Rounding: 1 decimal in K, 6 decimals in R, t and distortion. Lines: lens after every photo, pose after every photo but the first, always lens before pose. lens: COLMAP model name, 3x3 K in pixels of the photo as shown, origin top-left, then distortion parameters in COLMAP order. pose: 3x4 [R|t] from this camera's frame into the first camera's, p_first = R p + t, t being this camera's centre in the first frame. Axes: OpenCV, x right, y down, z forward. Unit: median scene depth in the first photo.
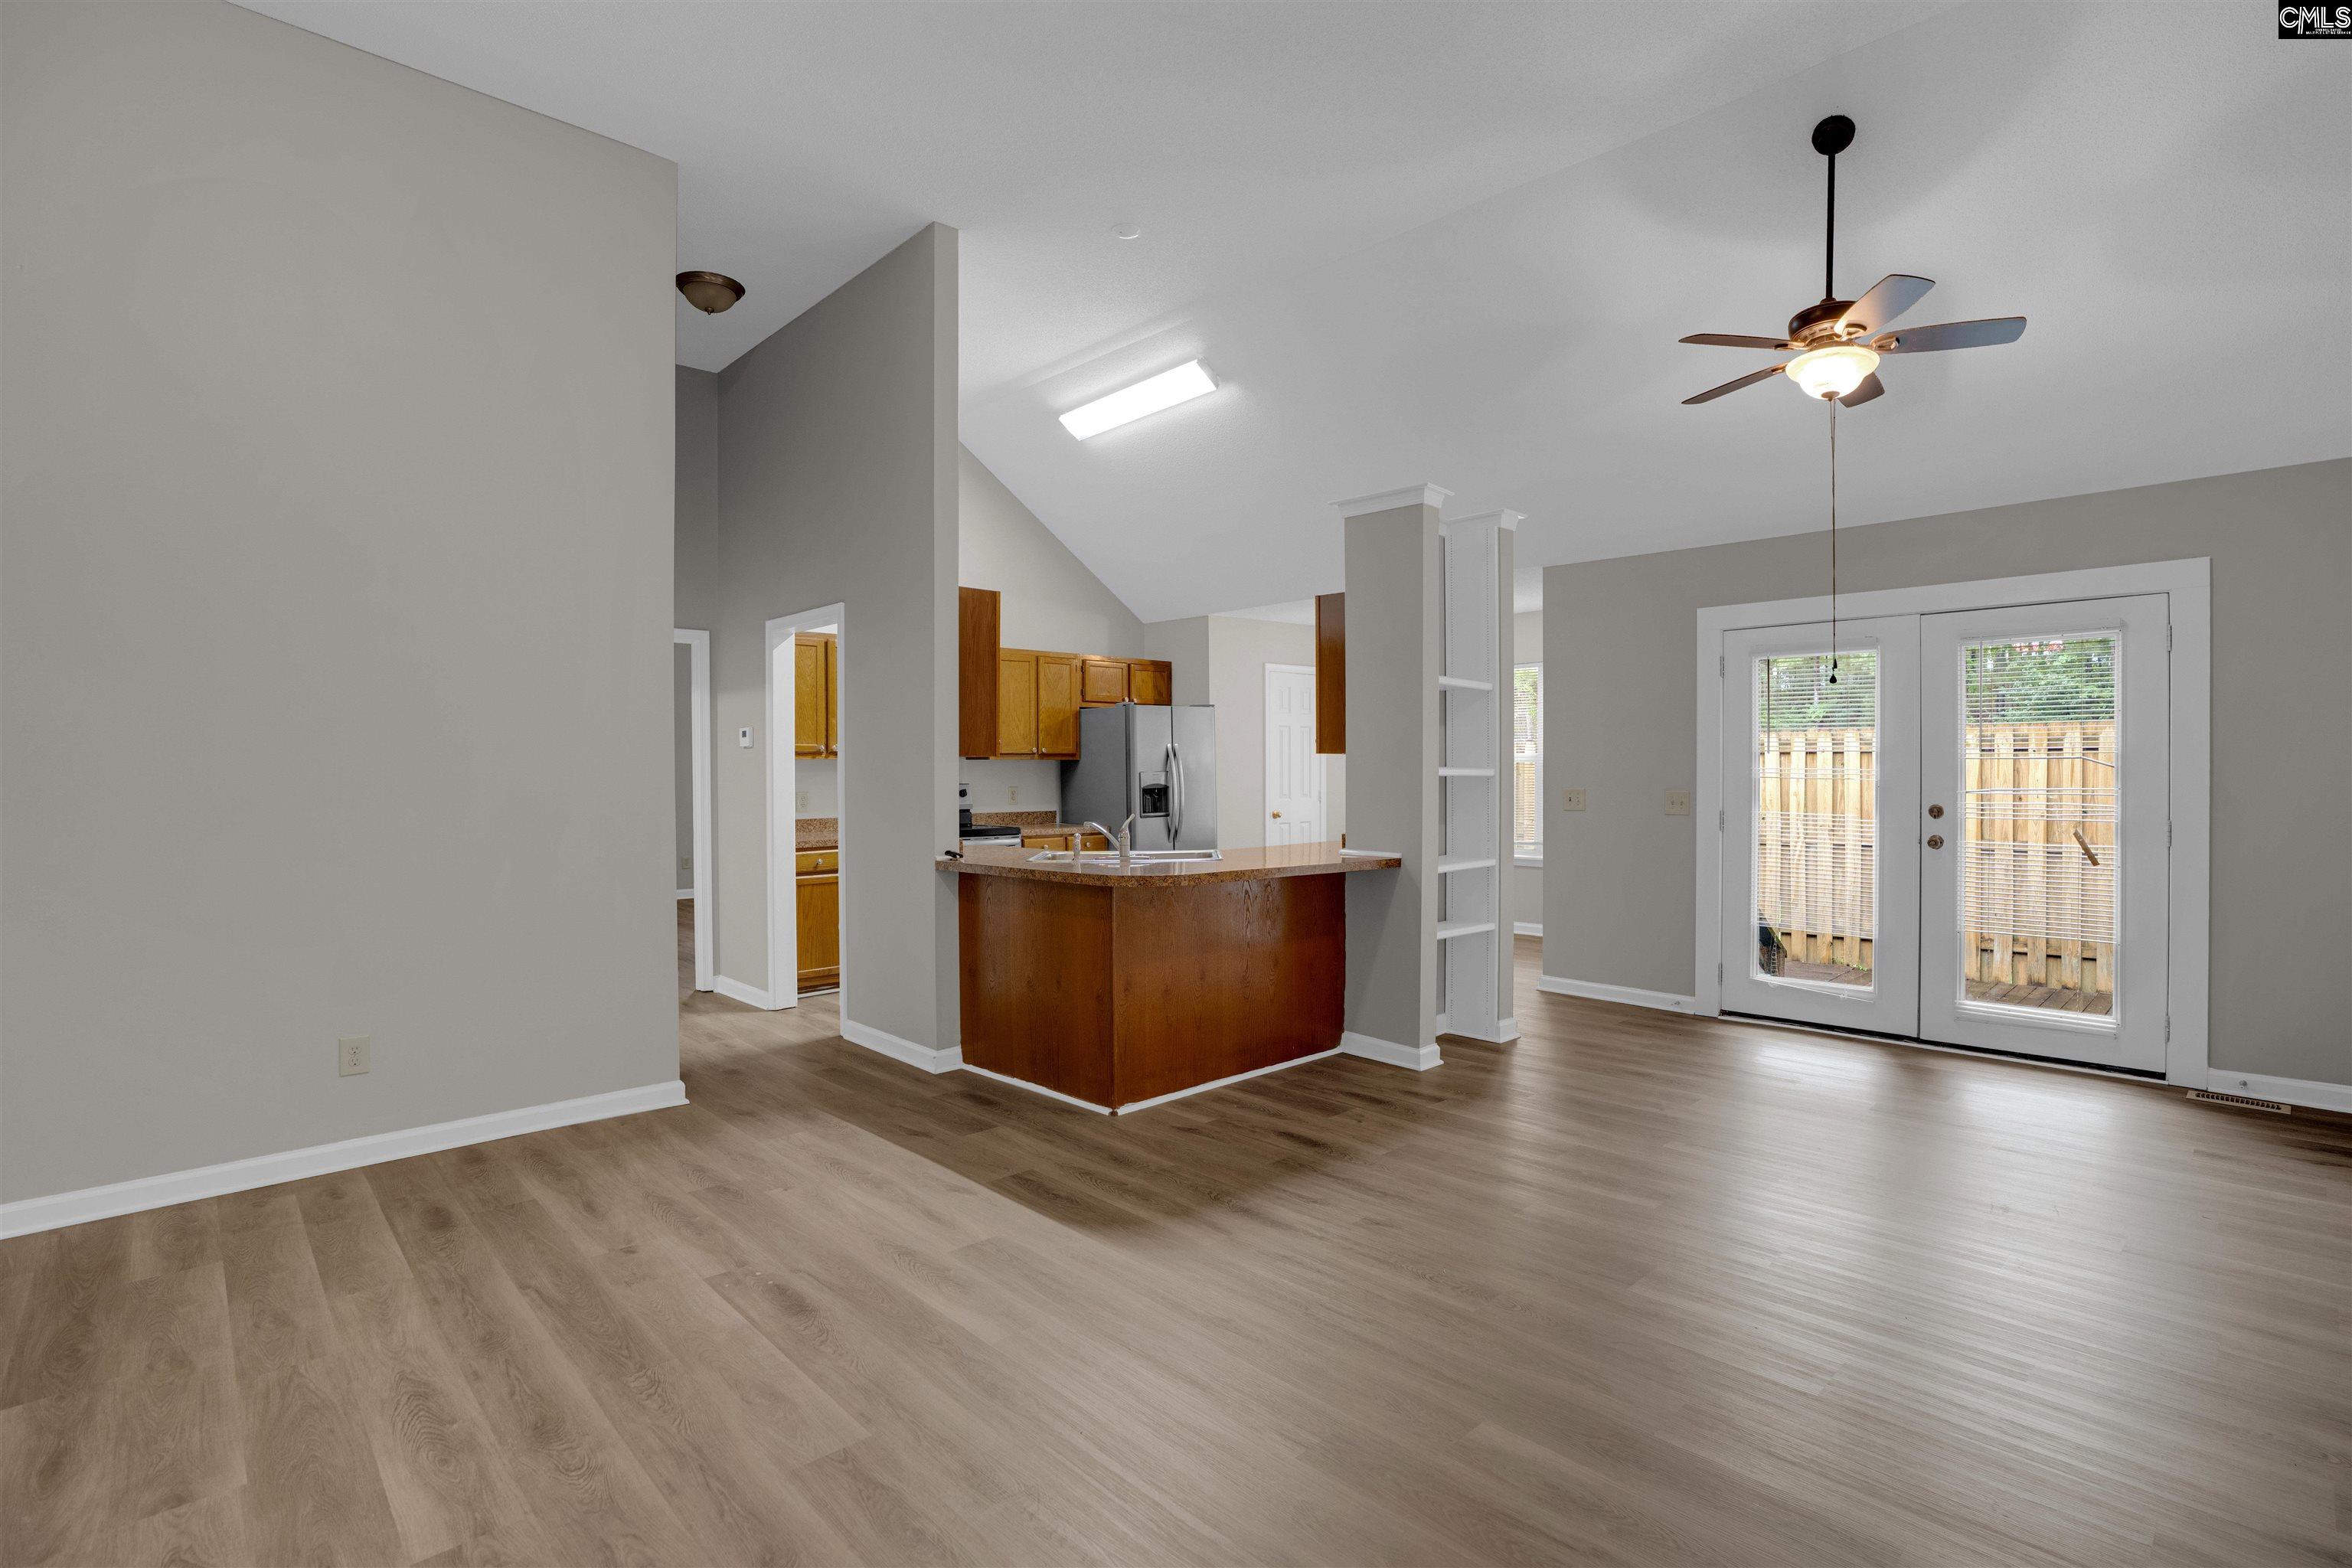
lens RADIAL K [[1112.5, 0, 1177.7], [0, 1112.5, 785.3], [0, 0, 1]] dist [-0.059566, 0.024624]
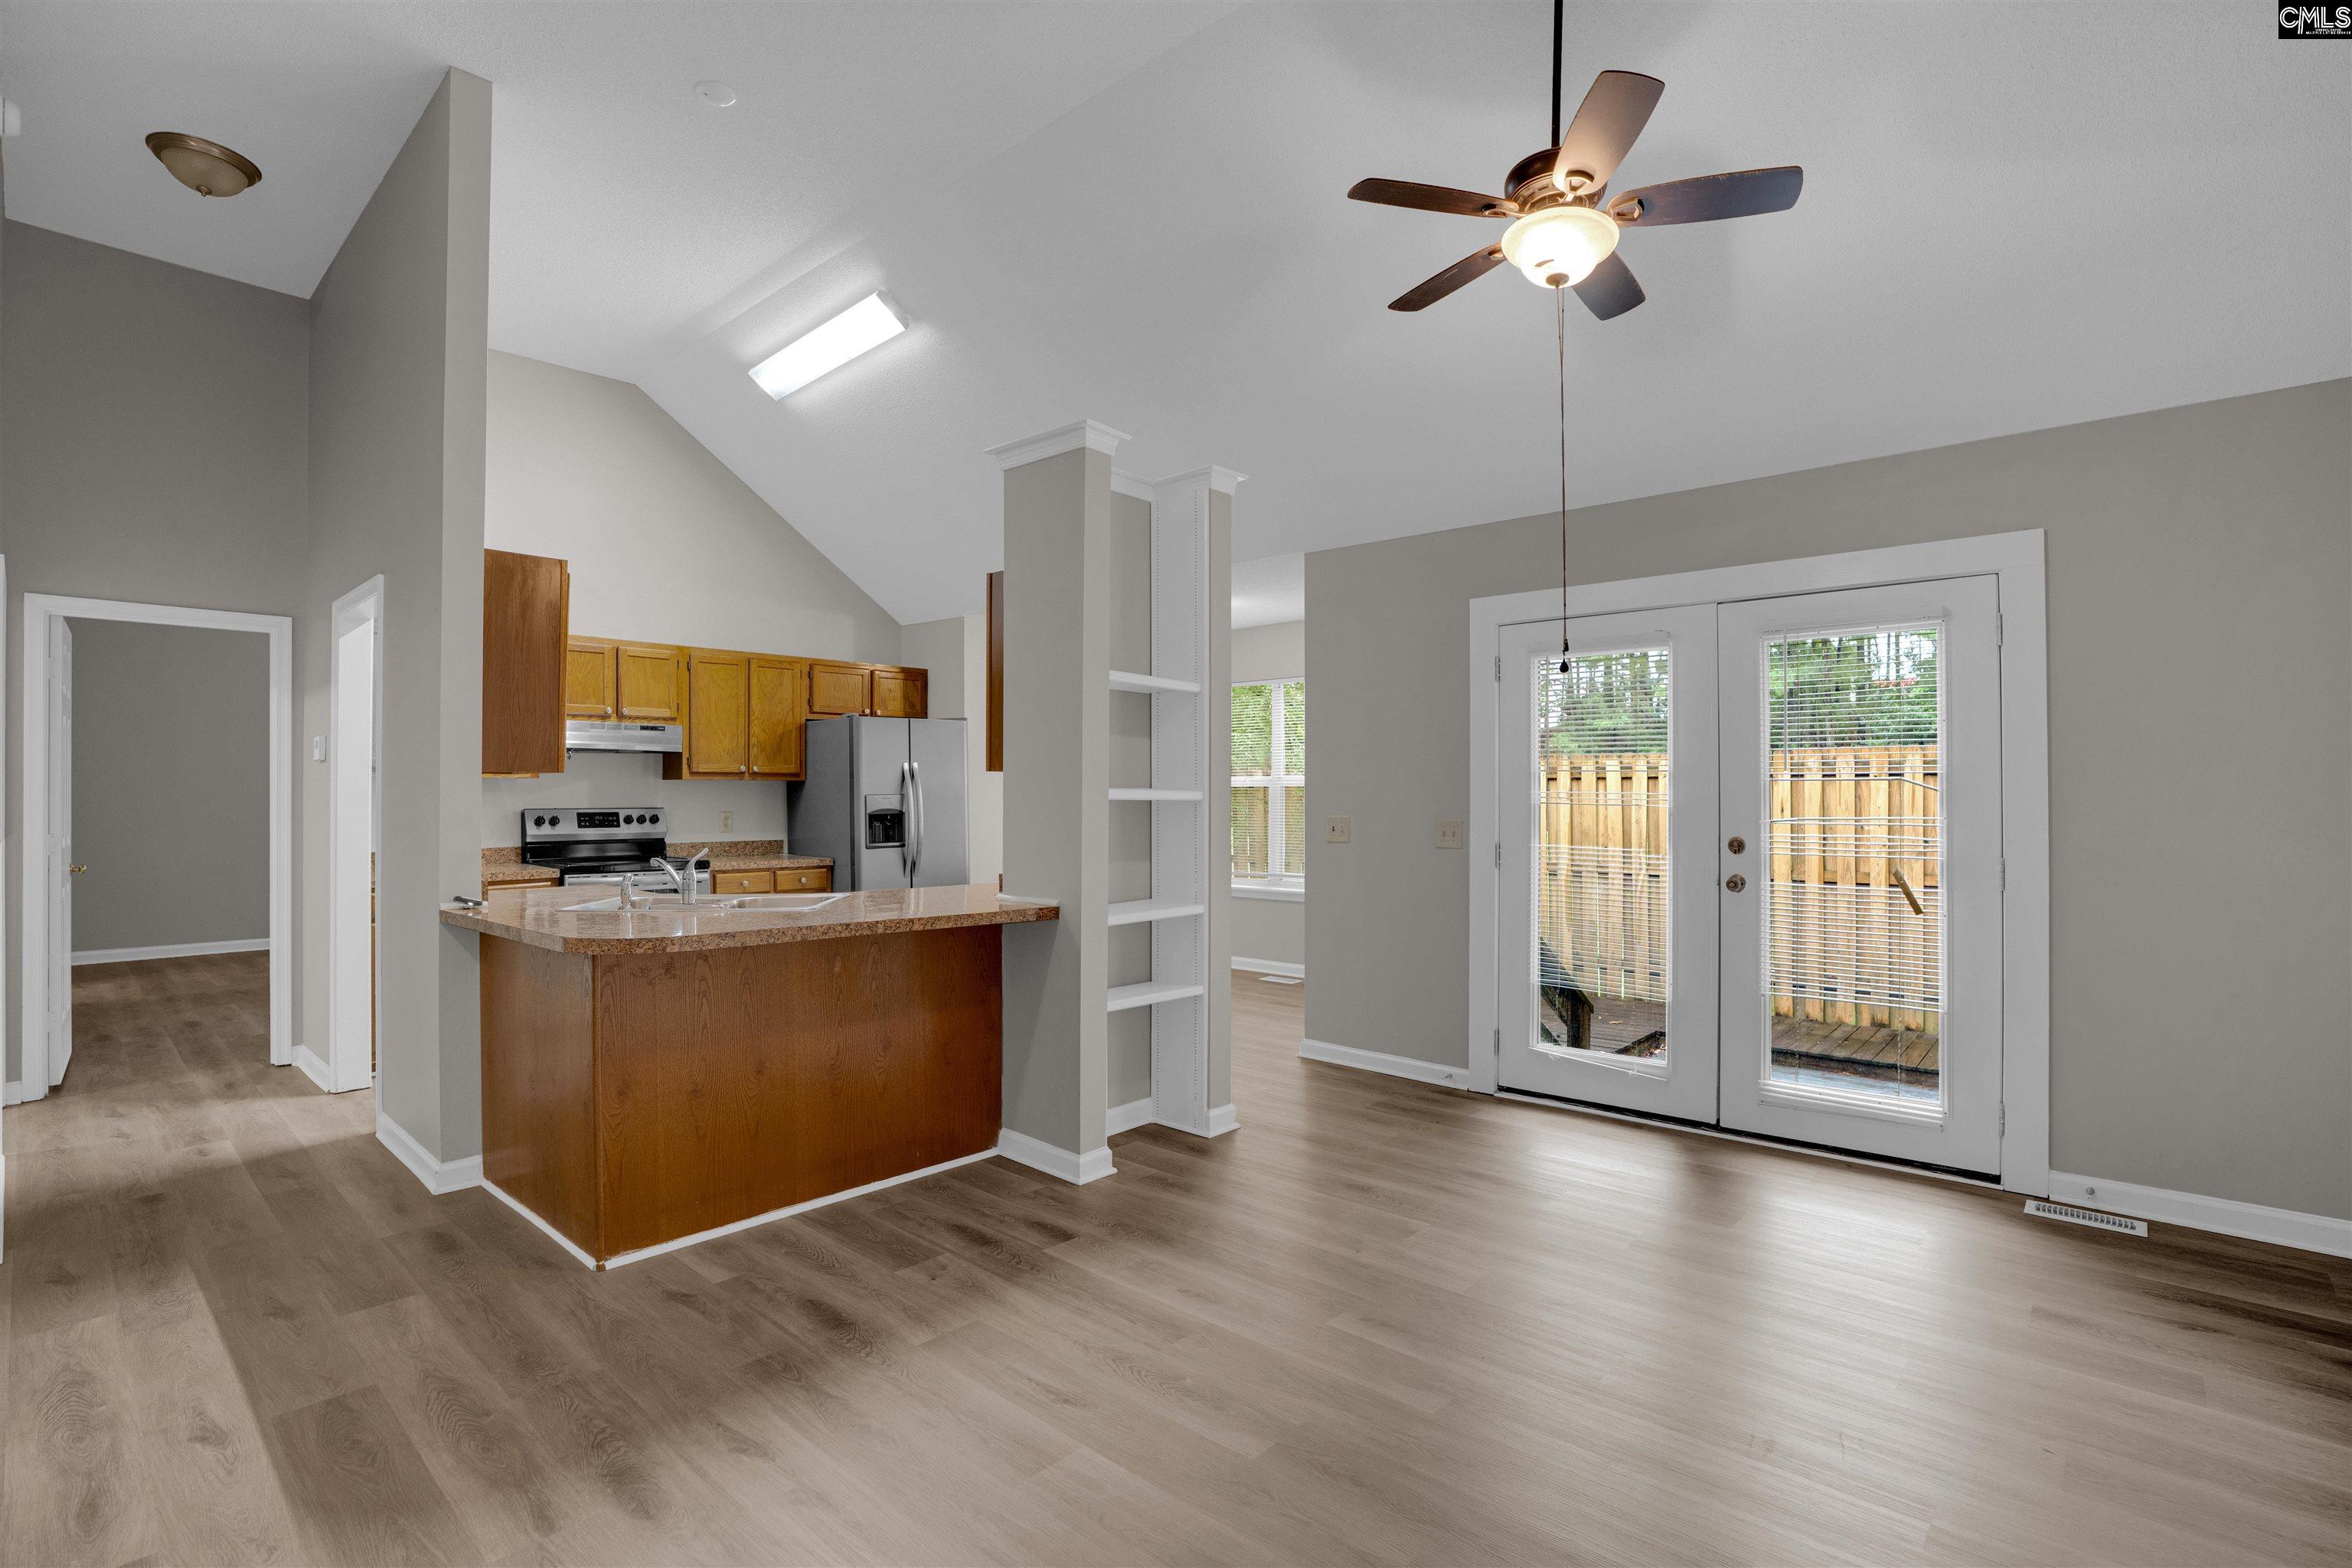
lens RADIAL K [[1095.6, 0, 1183.3], [0, 1095.6, 787.8], [0, 0, 1]] dist [-0.065658, 0.024844]
pose [[0.996736, 0.004214, 0.080615, 0.227240], [-0.002554, 0.999783, -0.020684, -0.001220], [-0.080684, 0.020411, 0.996531, 0.237173]]
